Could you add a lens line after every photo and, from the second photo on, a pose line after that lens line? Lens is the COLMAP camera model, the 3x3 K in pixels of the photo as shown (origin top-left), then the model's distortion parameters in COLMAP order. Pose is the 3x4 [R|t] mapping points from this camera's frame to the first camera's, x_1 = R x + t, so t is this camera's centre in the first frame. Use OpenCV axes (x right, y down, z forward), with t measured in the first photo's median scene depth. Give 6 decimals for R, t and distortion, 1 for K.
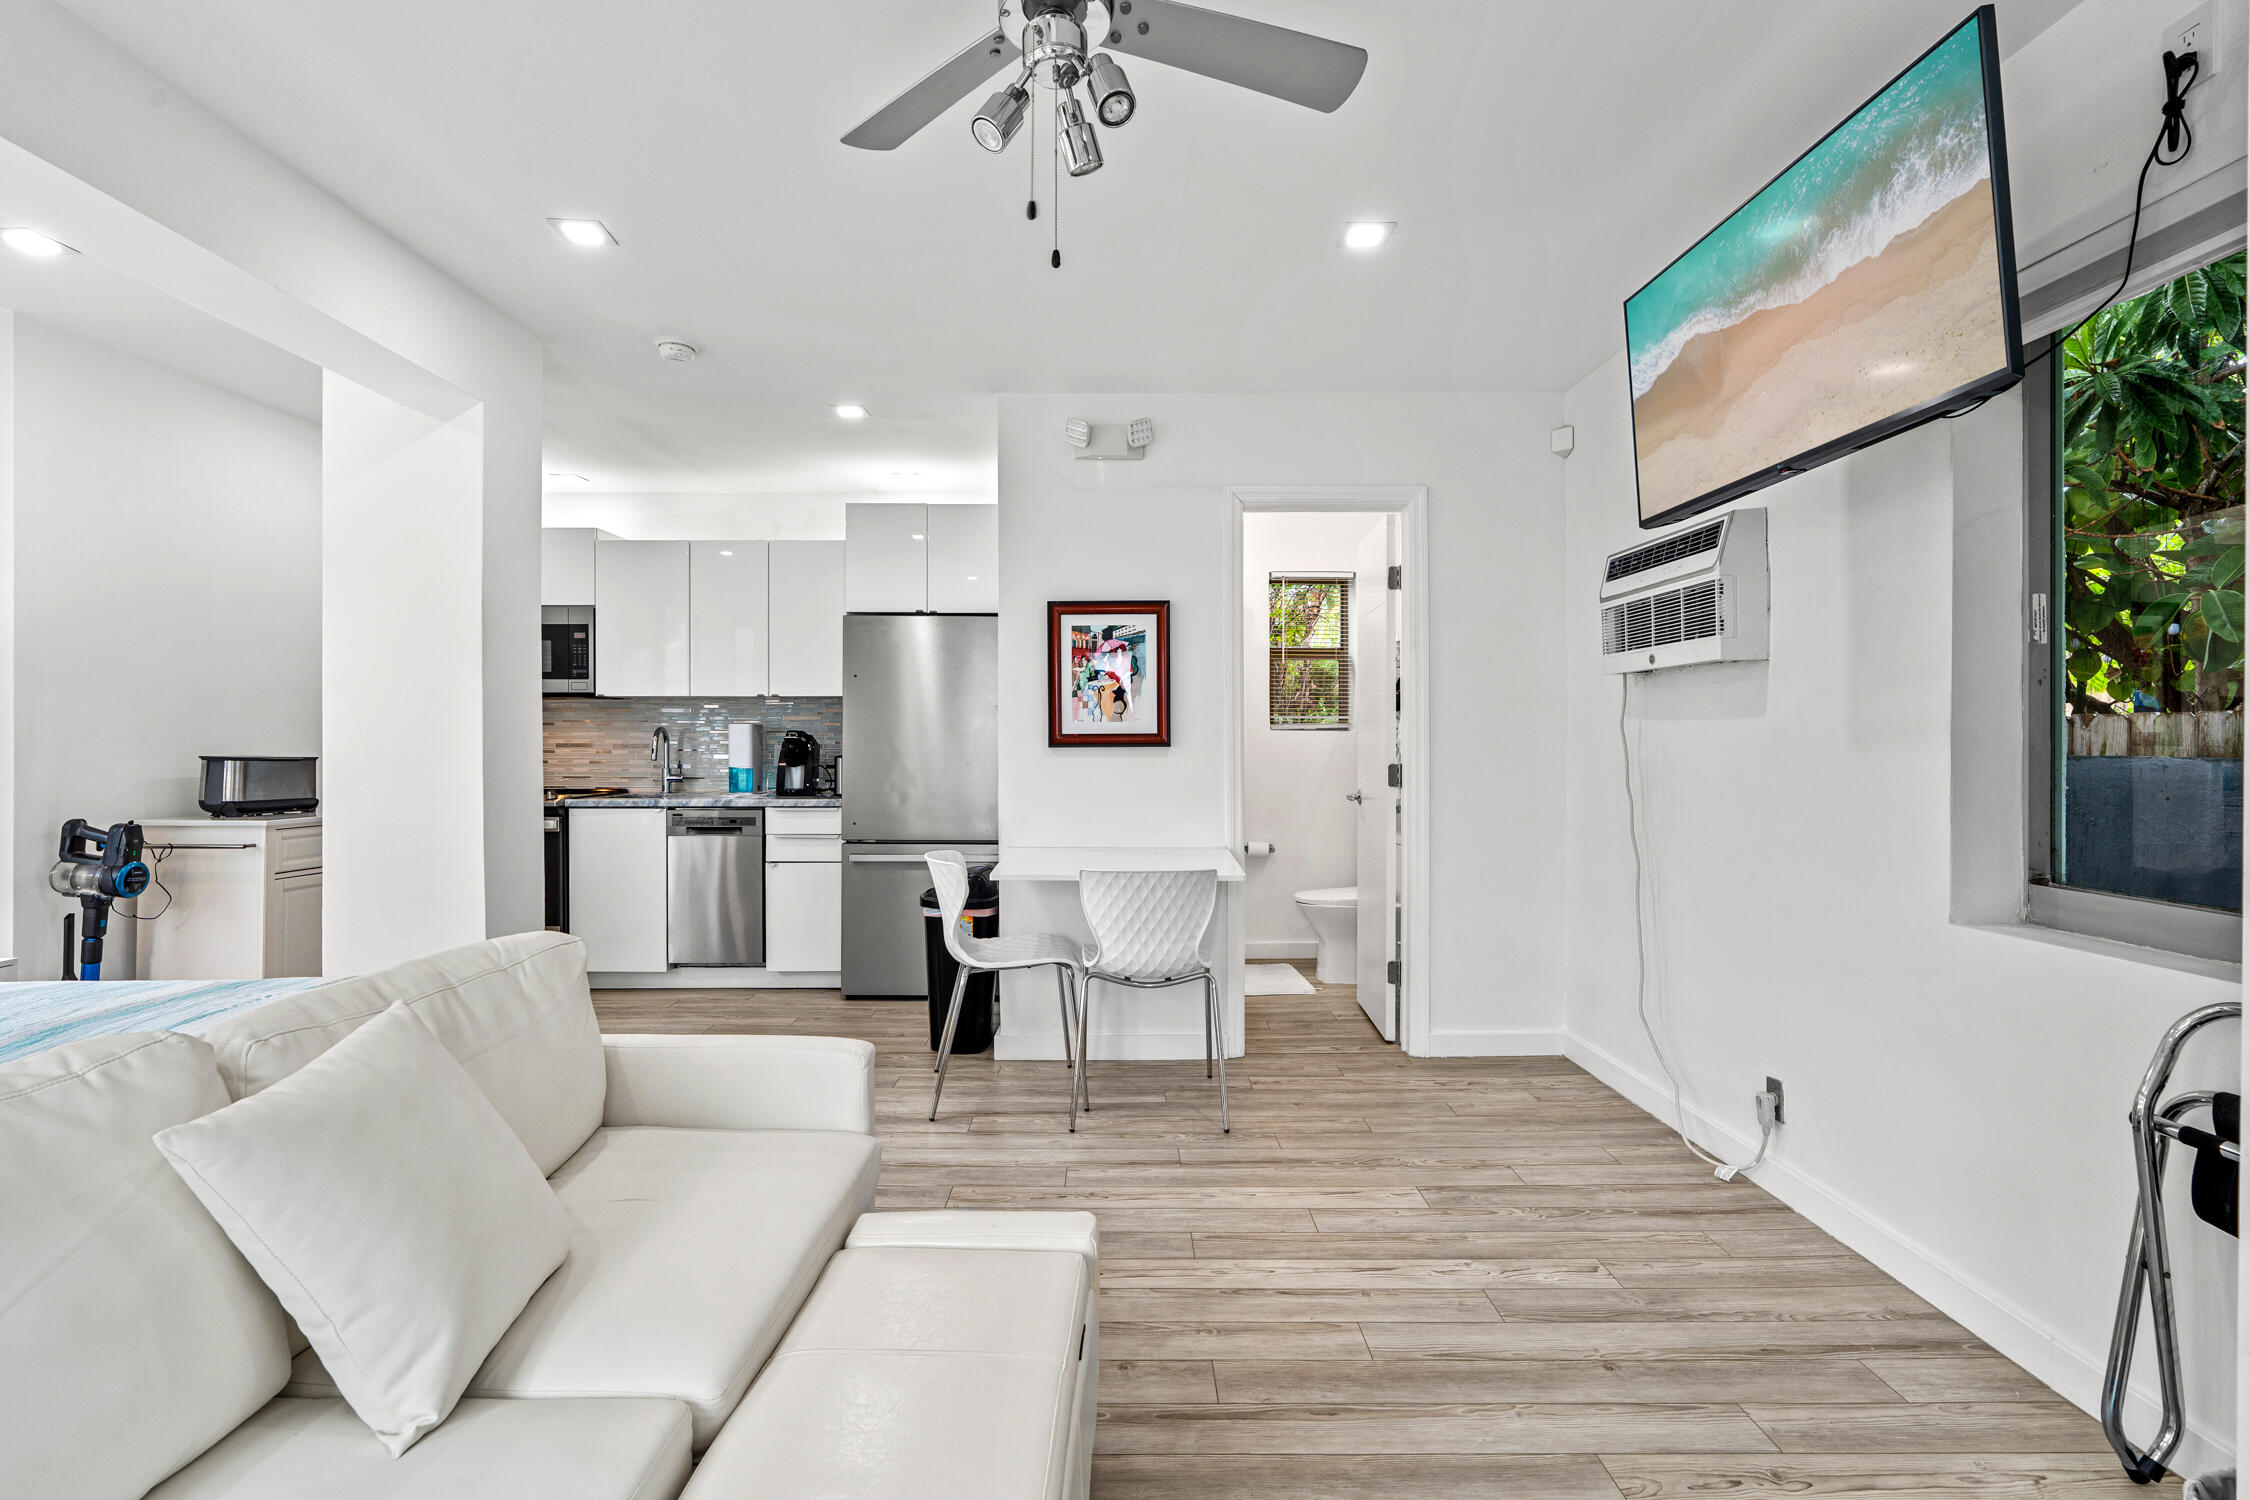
lens RADIAL K [[1018.7, 0, 1102.6], [0, 1018.7, 740.6], [0, 0, 1]] dist [-0.004985, 0.002465]
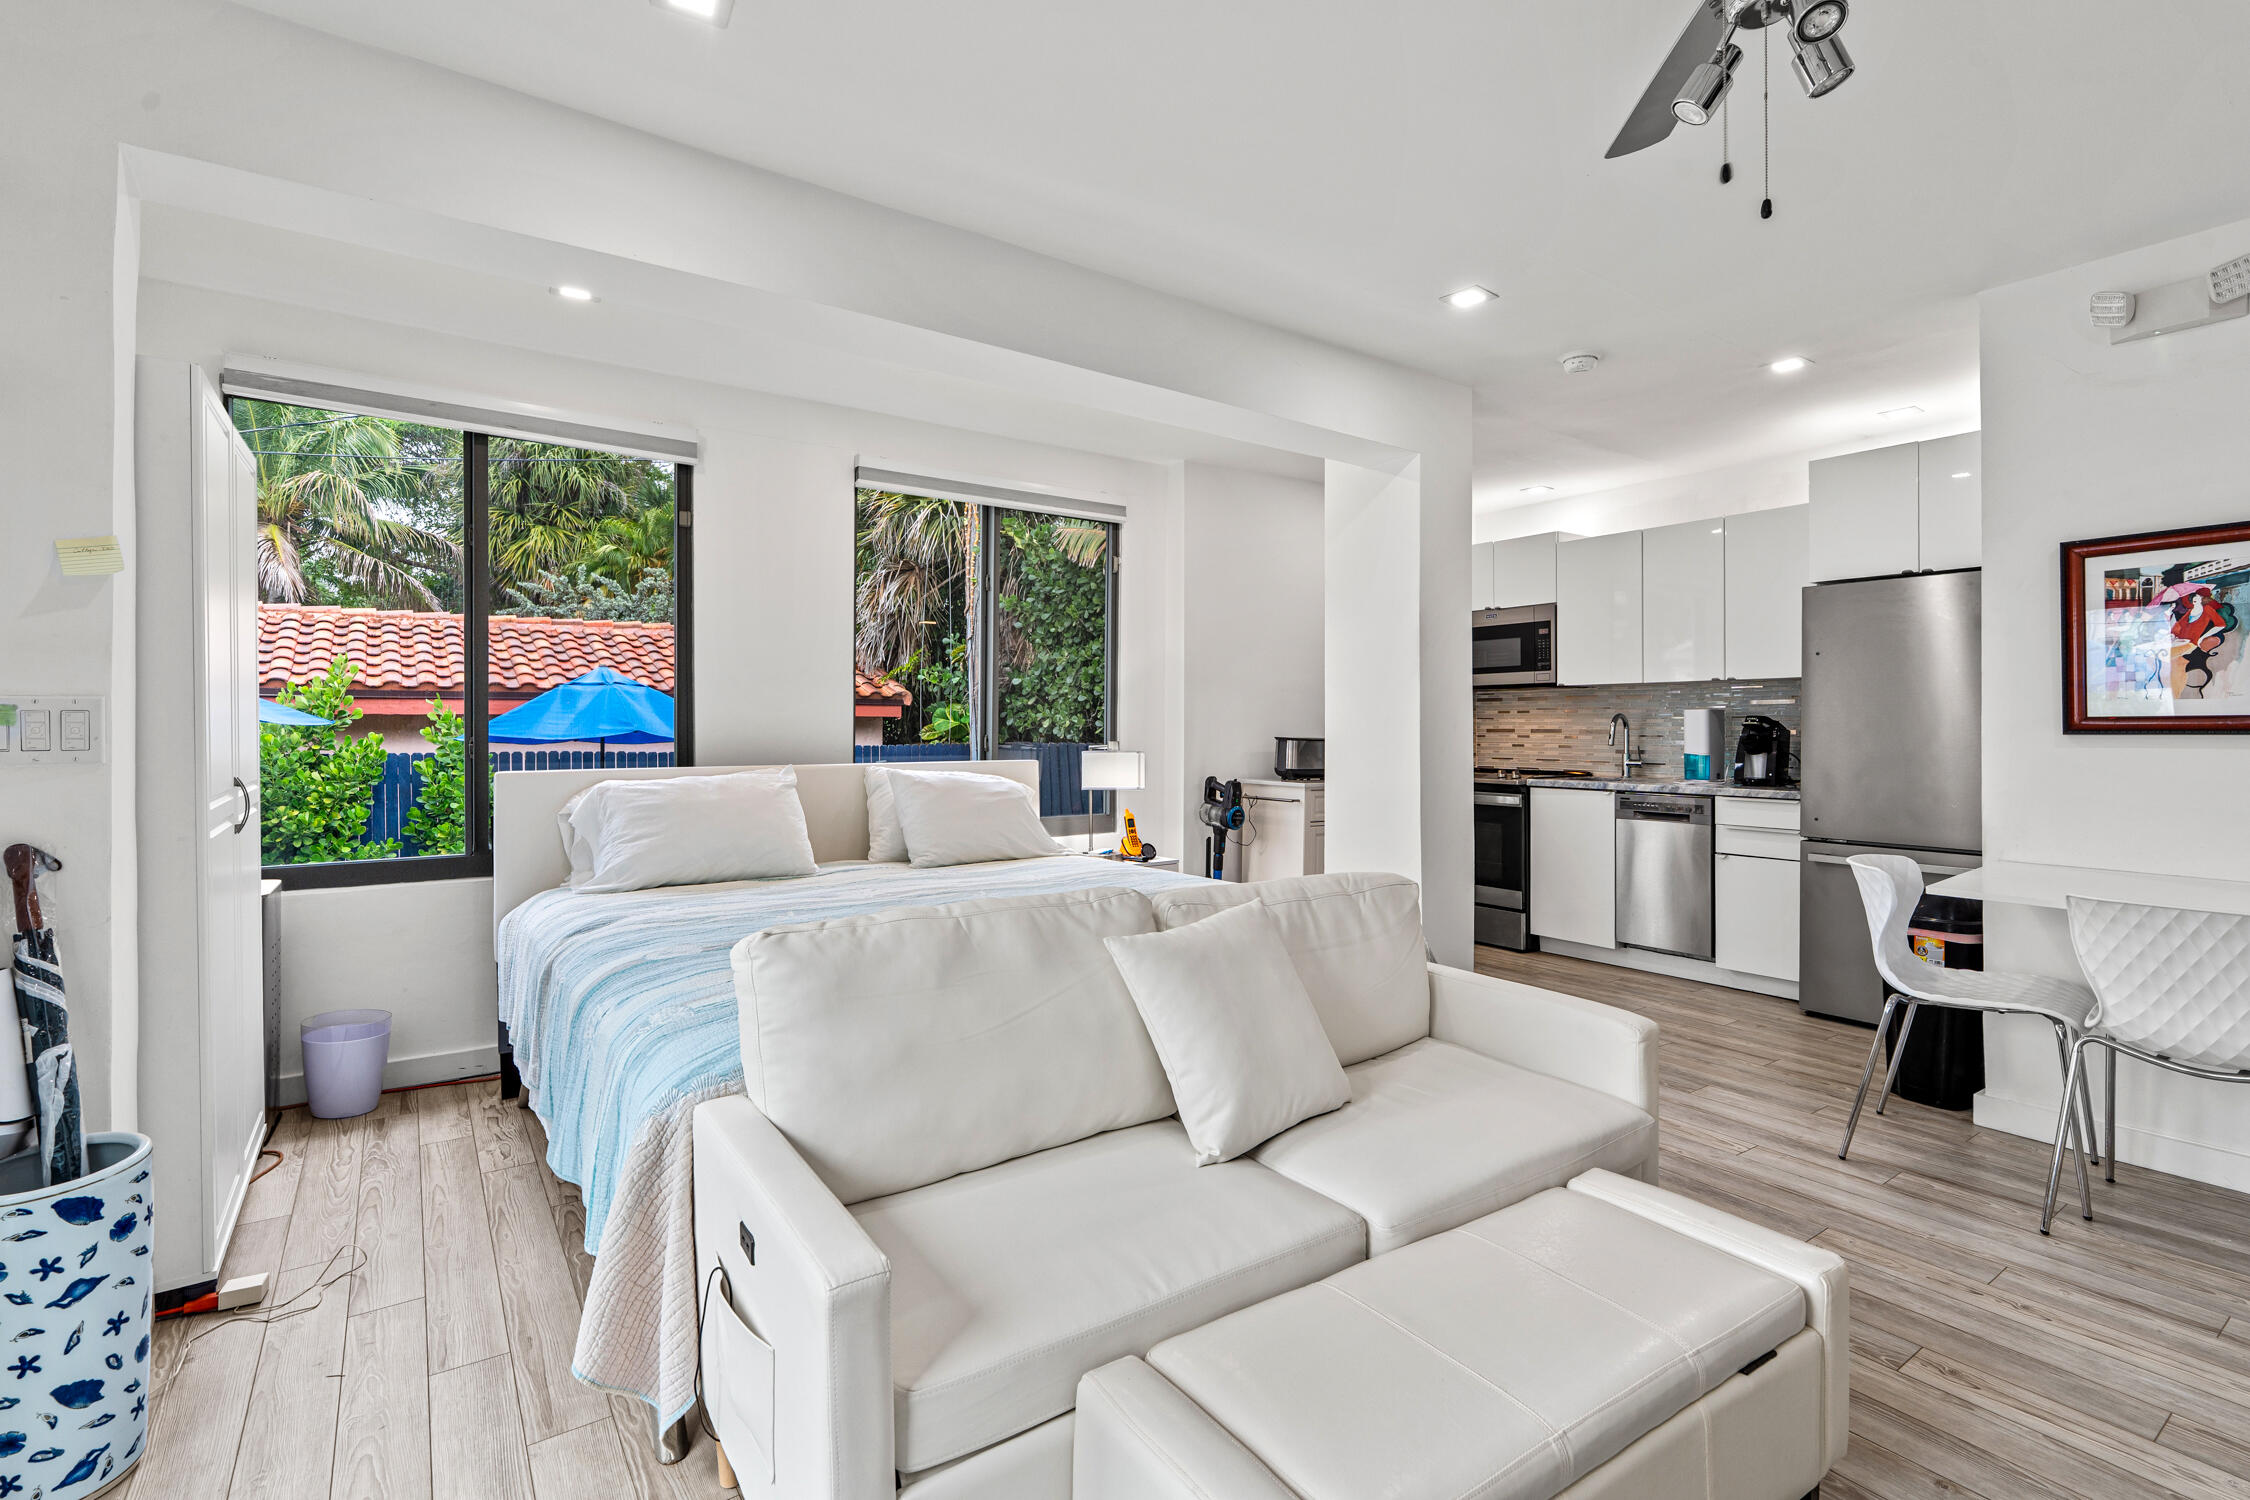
lens RADIAL K [[1018.7, 0, 1127.2], [0, 1018.7, 721.4], [0, 0, 1]] dist [-0.004985, 0.002465]
pose [[0.578124, -0.004600, -0.815936, 0.162601], [-0.000965, 0.999980, -0.006321, 0.002338], [0.815948, 0.004442, 0.578108, -0.008166]]
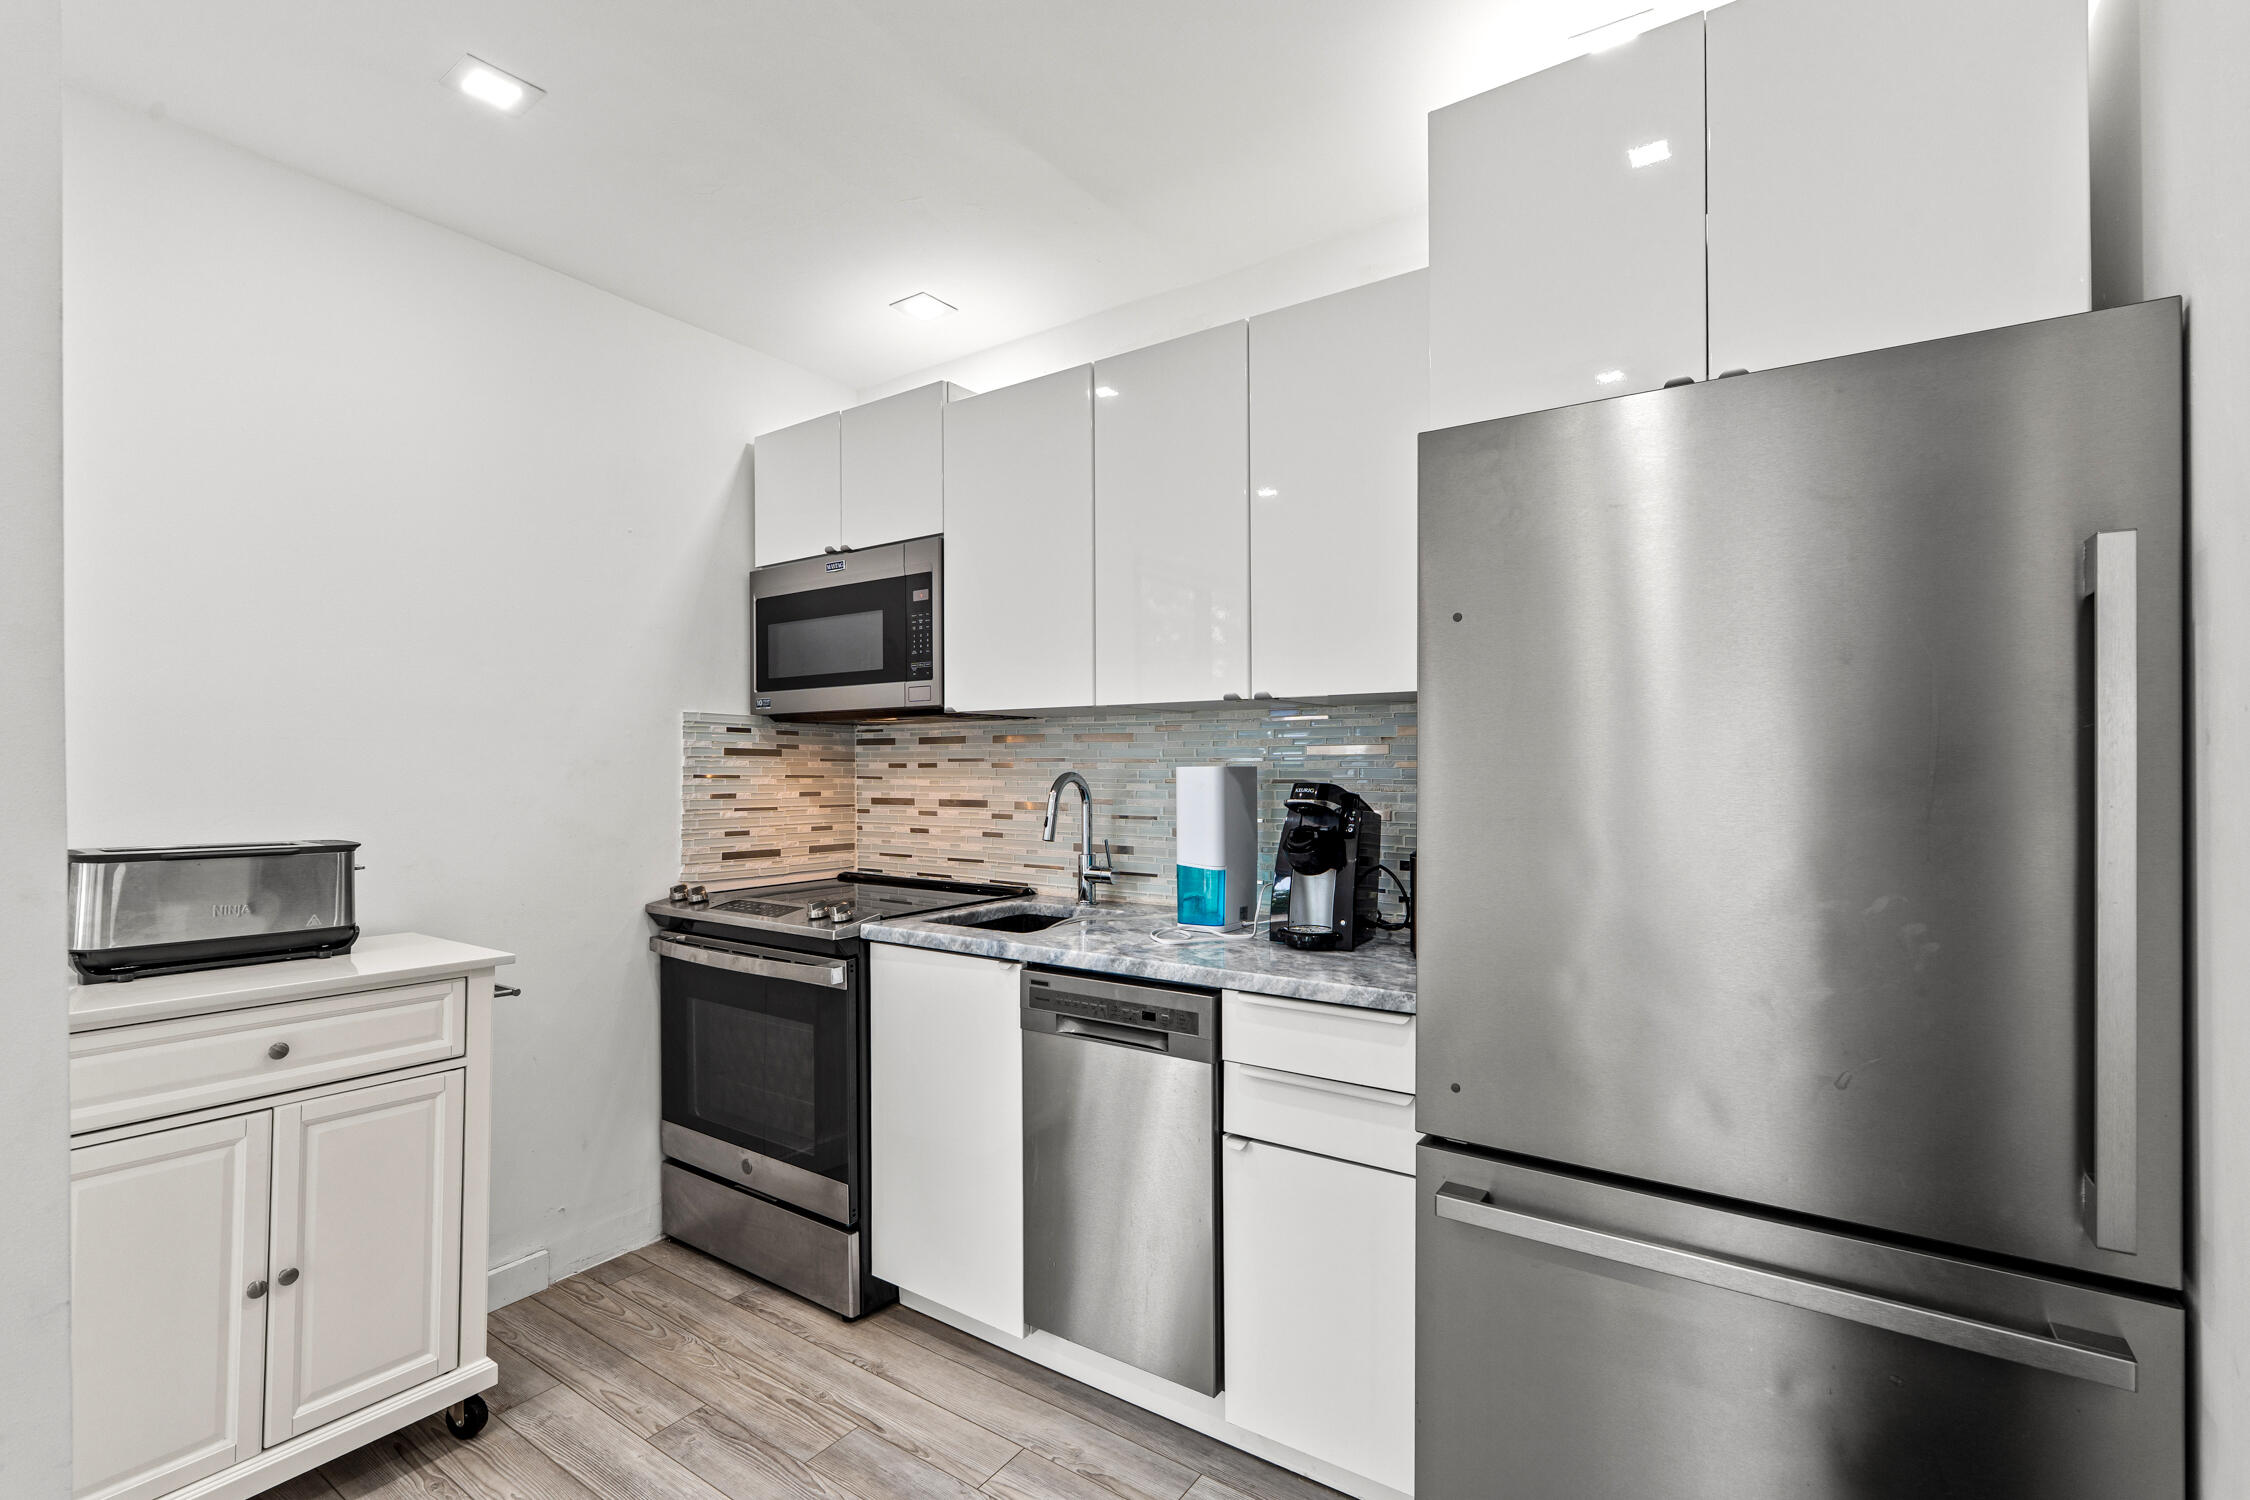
lens RADIAL K [[1018.7, 0, 1127.9], [0, 1018.7, 755.0], [0, 0, 1]] dist [-0.004985, 0.002465]
pose [[0.825092, -0.009018, -0.564927, -0.178819], [0.004183, 0.999943, -0.009853, -0.022471], [0.564983, 0.005766, 0.825082, 0.824839]]
